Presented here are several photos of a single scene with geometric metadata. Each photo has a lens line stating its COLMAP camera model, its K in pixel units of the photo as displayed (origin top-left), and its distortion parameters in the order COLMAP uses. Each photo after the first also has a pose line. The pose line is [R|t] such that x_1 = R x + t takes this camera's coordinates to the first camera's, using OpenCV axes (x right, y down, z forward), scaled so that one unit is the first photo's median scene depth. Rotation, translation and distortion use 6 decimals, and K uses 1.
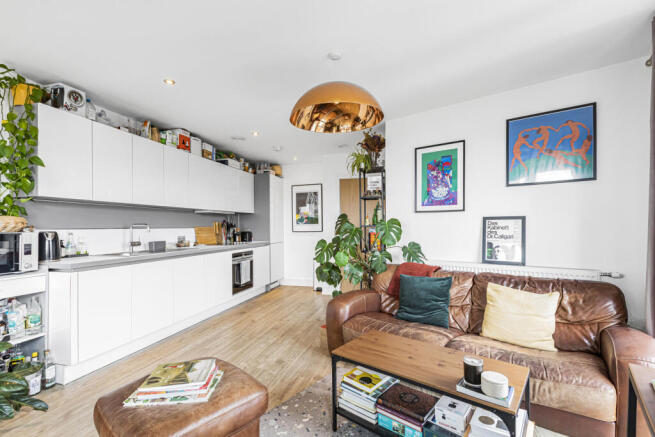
lens RADIAL K [[298.6, 0, 328.2], [0, 298.6, 227.4], [0, 0, 1]] dist [-0.002201, 0.000709]
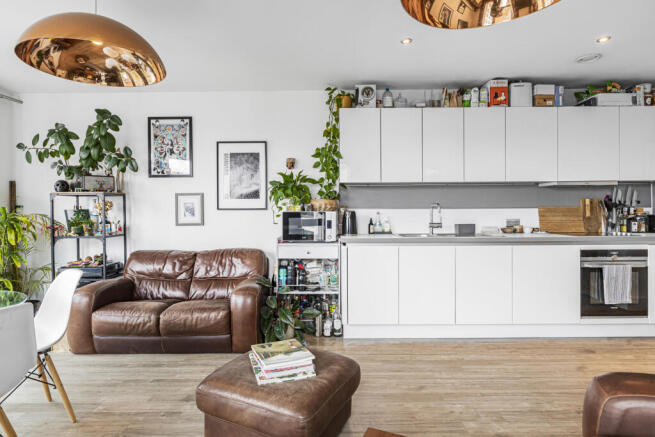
lens RADIAL K [[355.1, 0, 323.6], [0, 355.1, 211.9], [0, 0, 1]] dist [0.002171, -0.000434]
pose [[0.256147, 0.010436, -0.966582, 0.343304], [0.001381, 0.999937, 0.011162, 0.001473], [0.966637, -0.004194, 0.256116, 0.406605]]
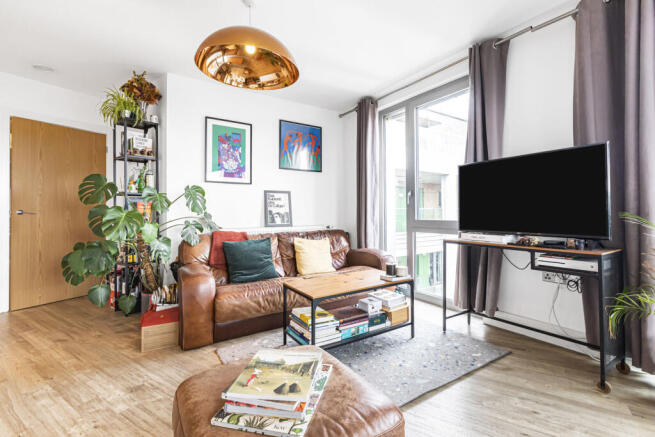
lens RADIAL K [[298.6, 0, 334.9], [0, 298.6, 207.5], [0, 0, 1]] dist [-0.002201, 0.000709]
pose [[0.291849, 0.021091, 0.956232, -0.546409], [0.007241, 0.999679, -0.024259, 0.064646], [-0.956437, 0.014004, 0.291603, 0.329368]]
